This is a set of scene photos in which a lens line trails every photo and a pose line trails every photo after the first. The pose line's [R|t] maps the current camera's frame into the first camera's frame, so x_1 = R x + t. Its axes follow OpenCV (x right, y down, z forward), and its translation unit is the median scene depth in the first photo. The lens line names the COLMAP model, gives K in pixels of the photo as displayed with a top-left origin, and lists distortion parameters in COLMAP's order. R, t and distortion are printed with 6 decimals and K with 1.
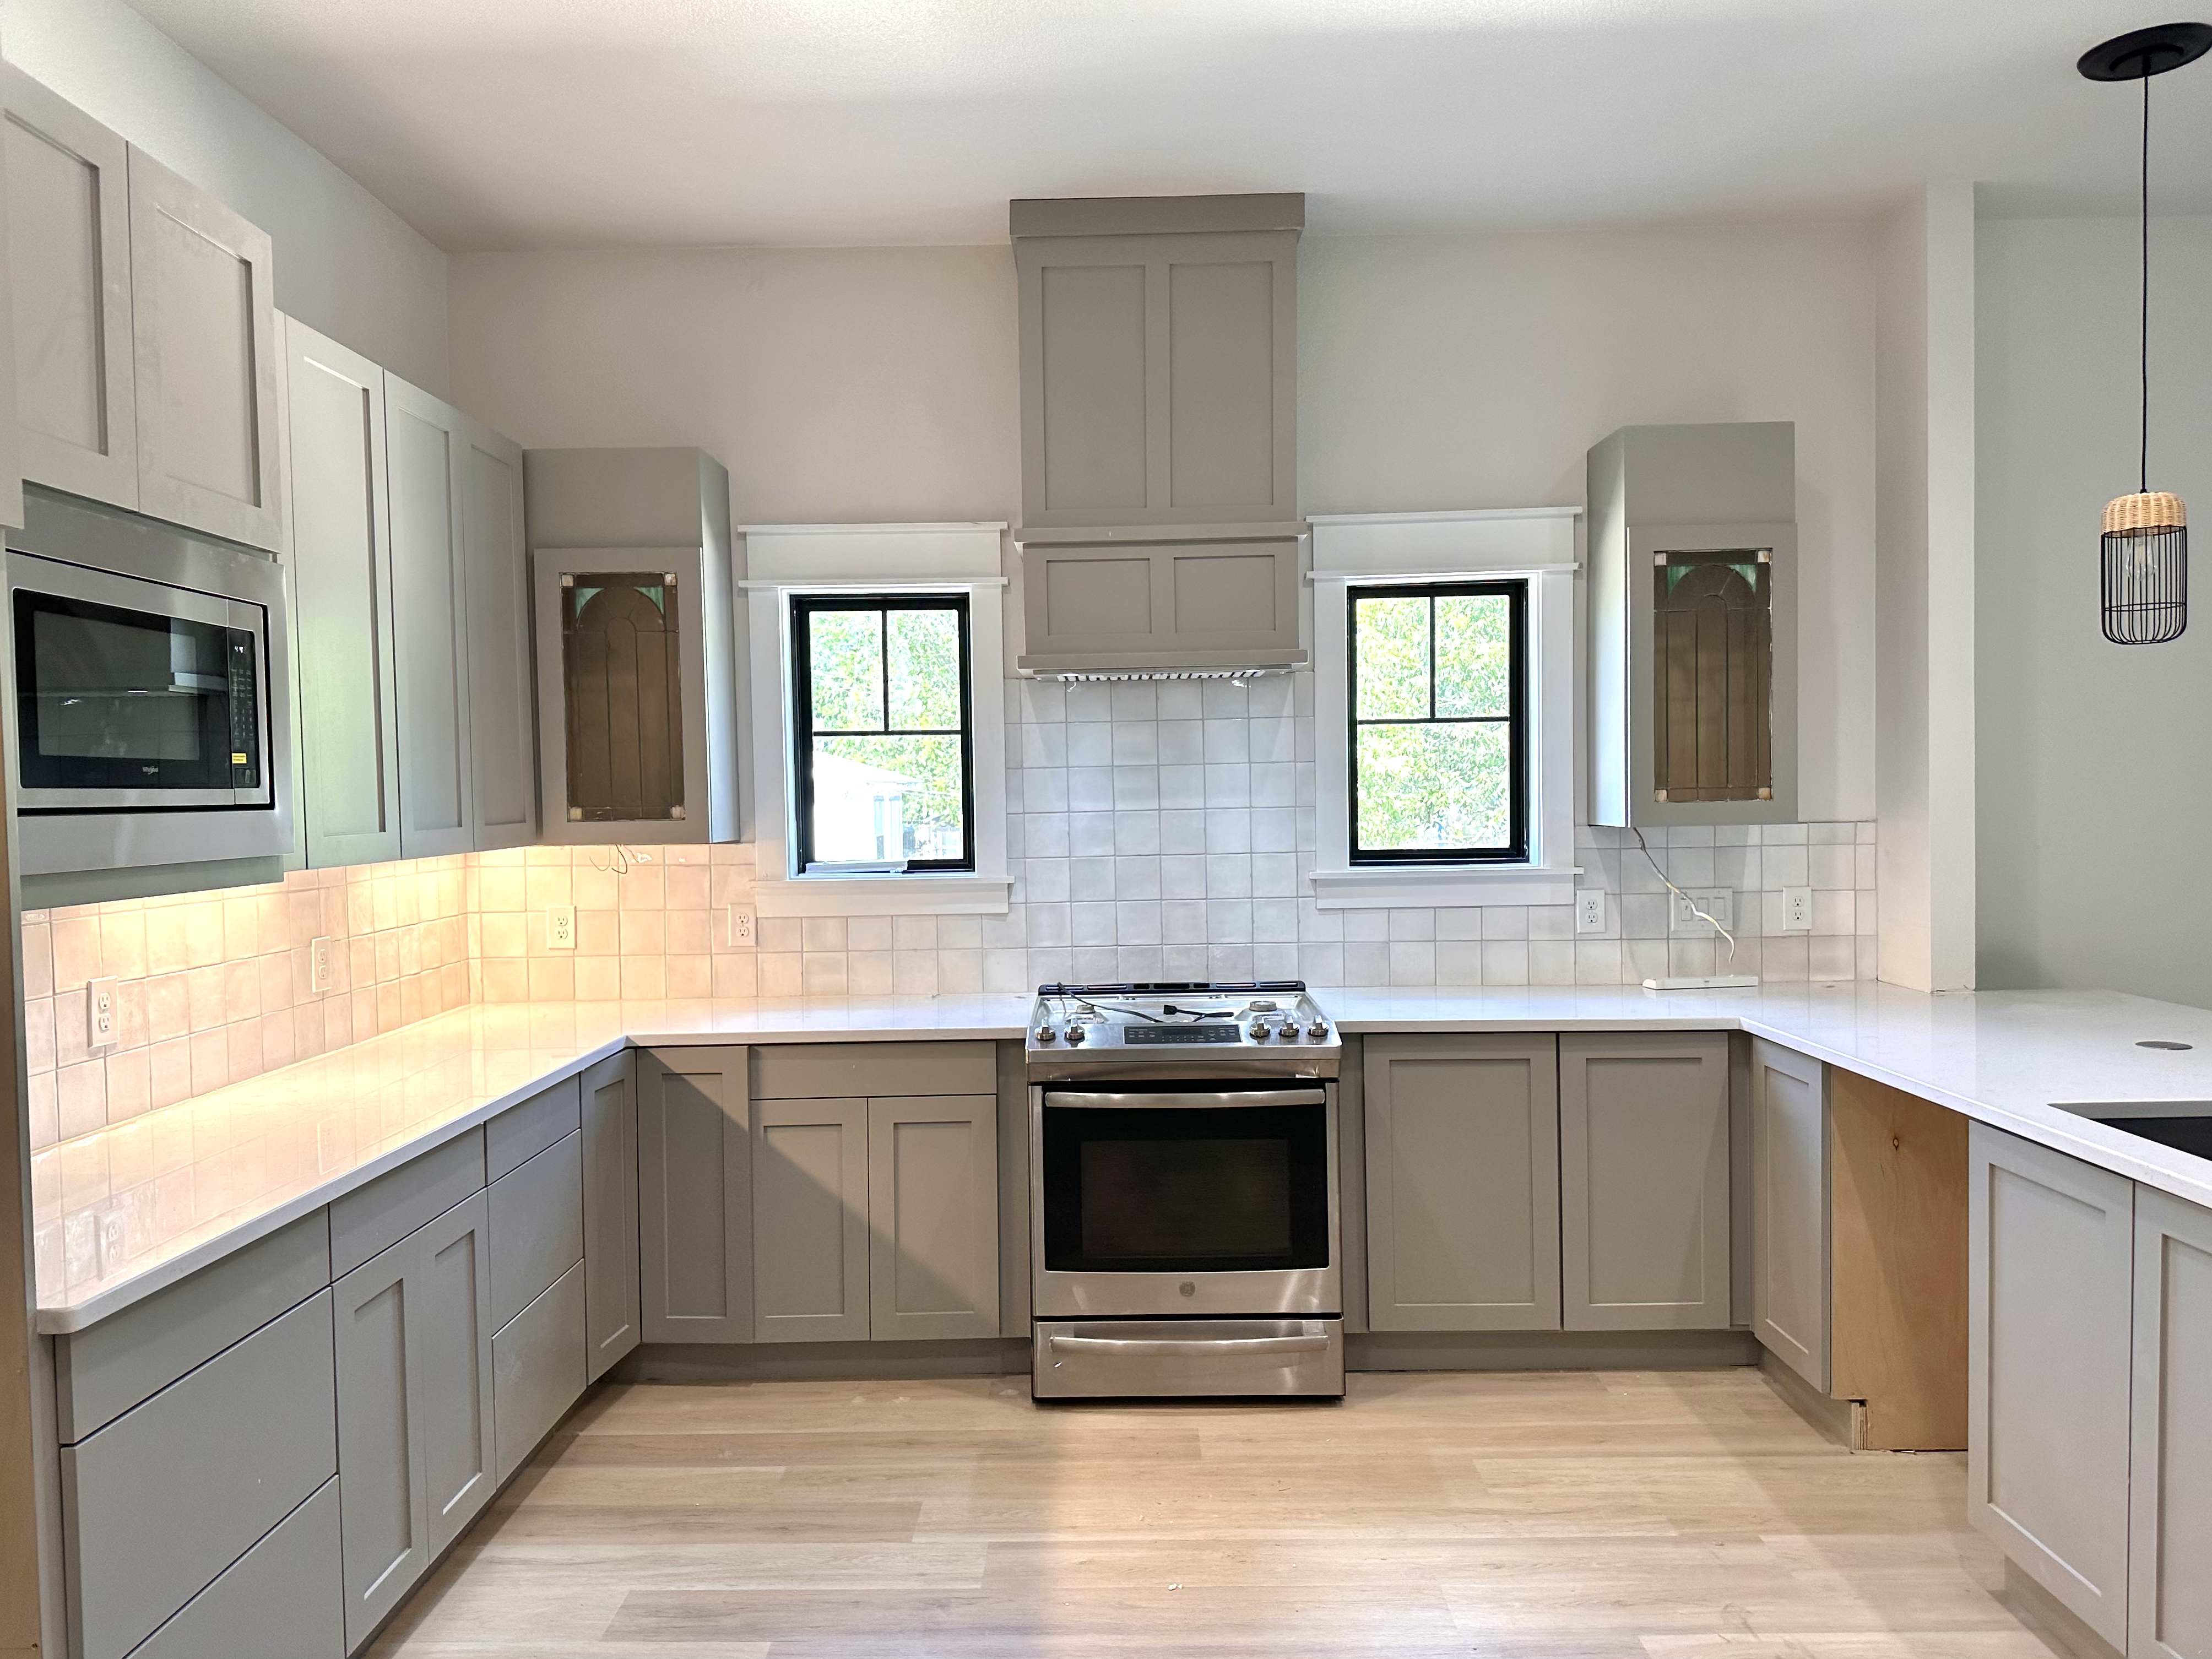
lens RADIAL K [[1523.6, 0, 1046.1], [0, 1523.6, 839.5], [0, 0, 1]] dist [0.054218, -0.070813]
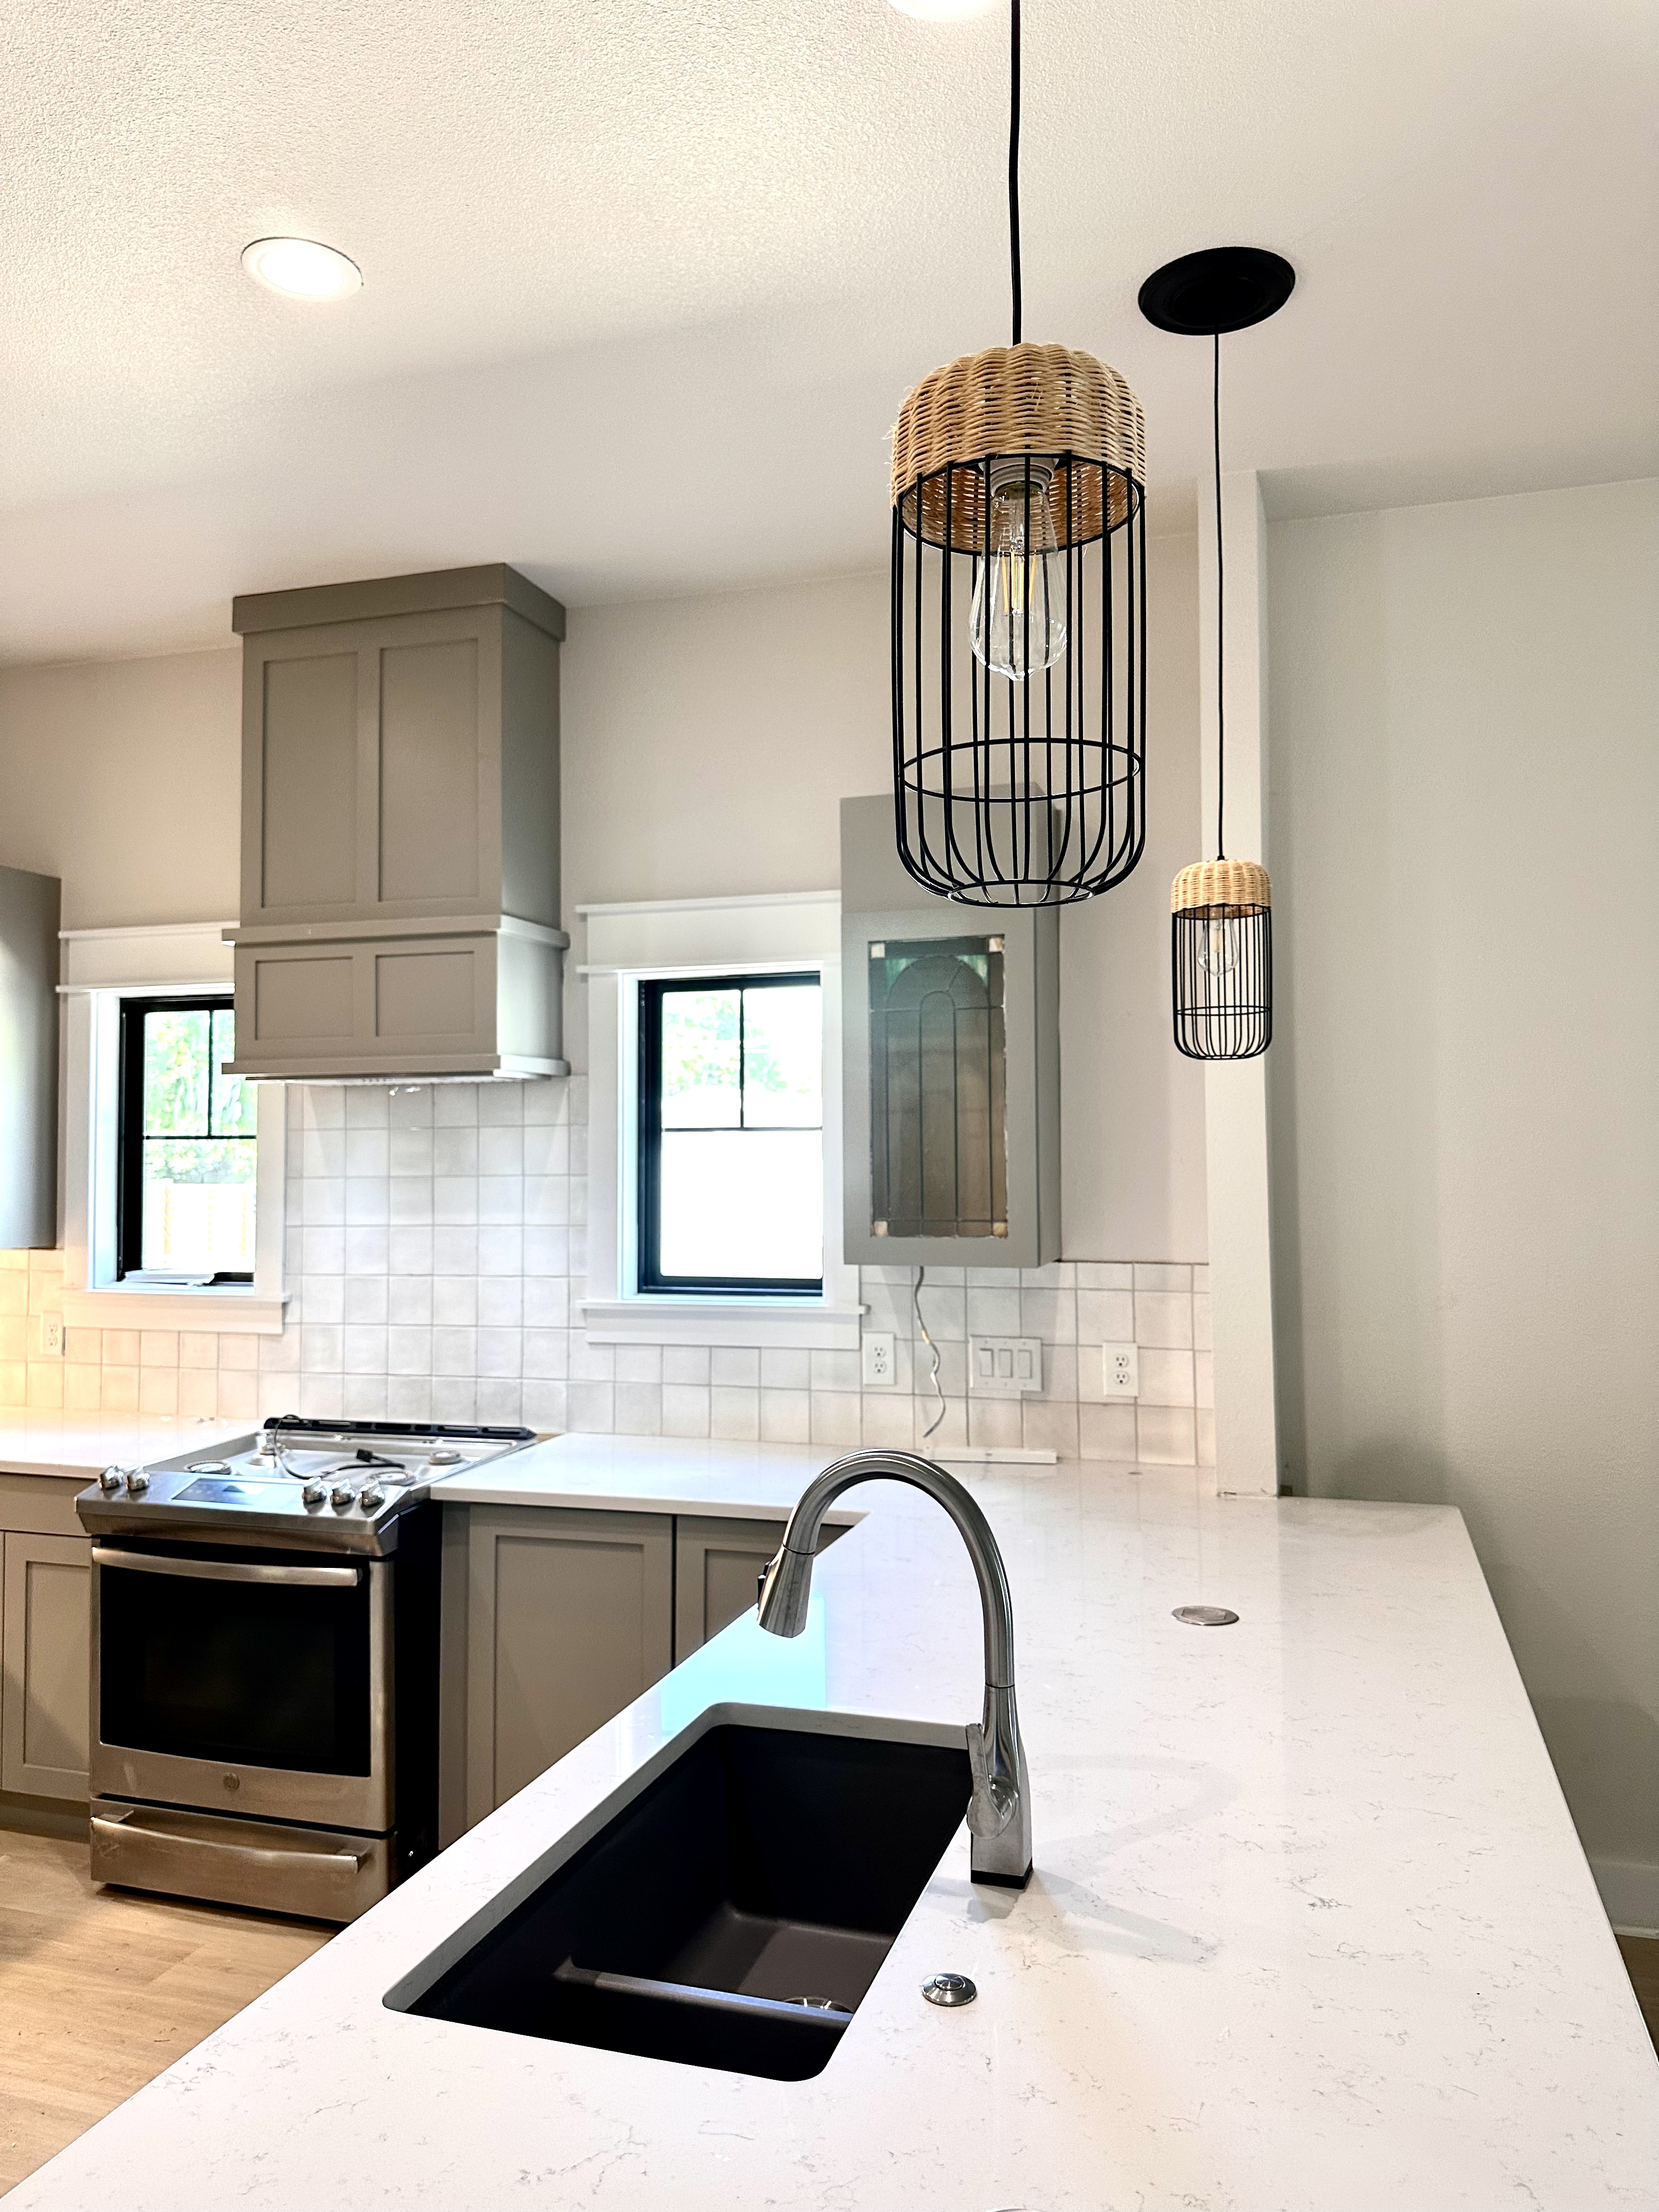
lens RADIAL K [[1523.6, 0, 832.8], [0, 1523.6, 1099.3], [0, 0, 1]] dist [0.054218, -0.070813]
pose [[0.964213, 0.003649, -0.265104, 0.598086], [-0.021609, 0.997660, -0.064860, -0.044680], [0.264247, 0.068267, 0.962036, 0.188178]]
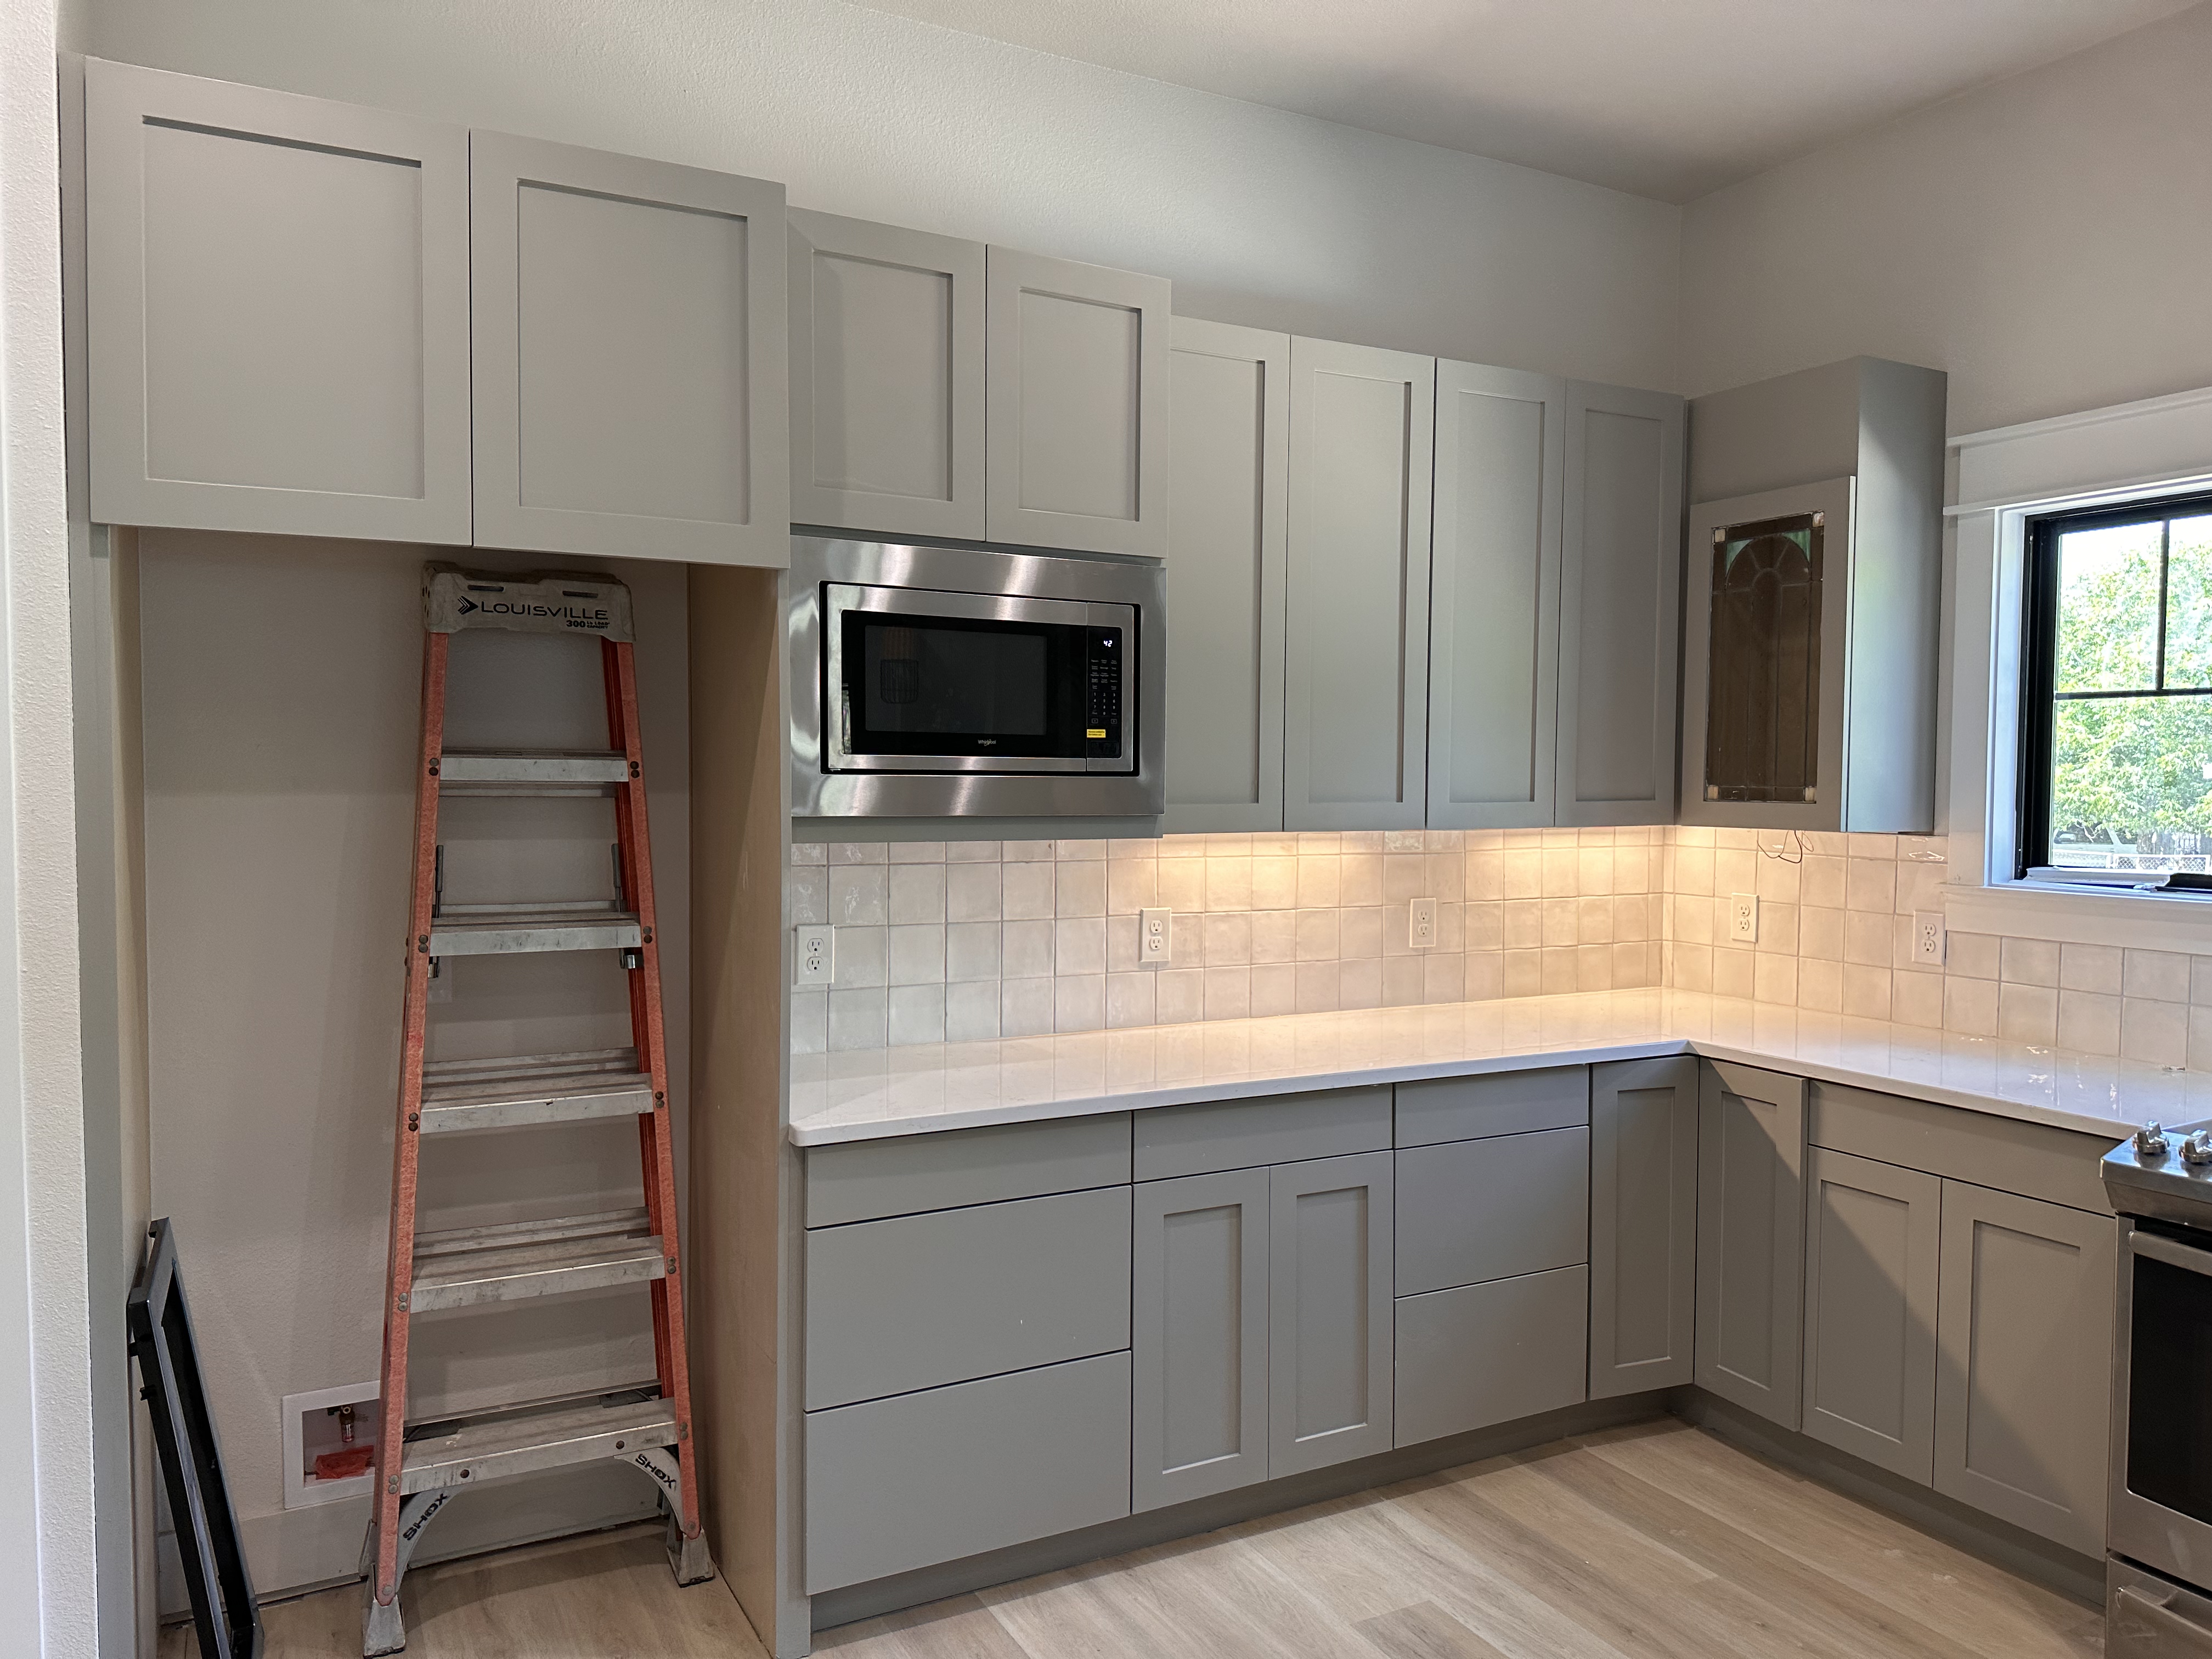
lens RADIAL K [[1523.6, 0, 1134.8], [0, 1523.6, 842.1], [0, 0, 1]] dist [0.054218, -0.070813]
pose [[0.507181, 0.059089, -0.859812, 0.309958], [-0.043936, 0.998122, 0.042677, -0.011363], [0.860719, 0.016132, 0.508825, 0.247532]]
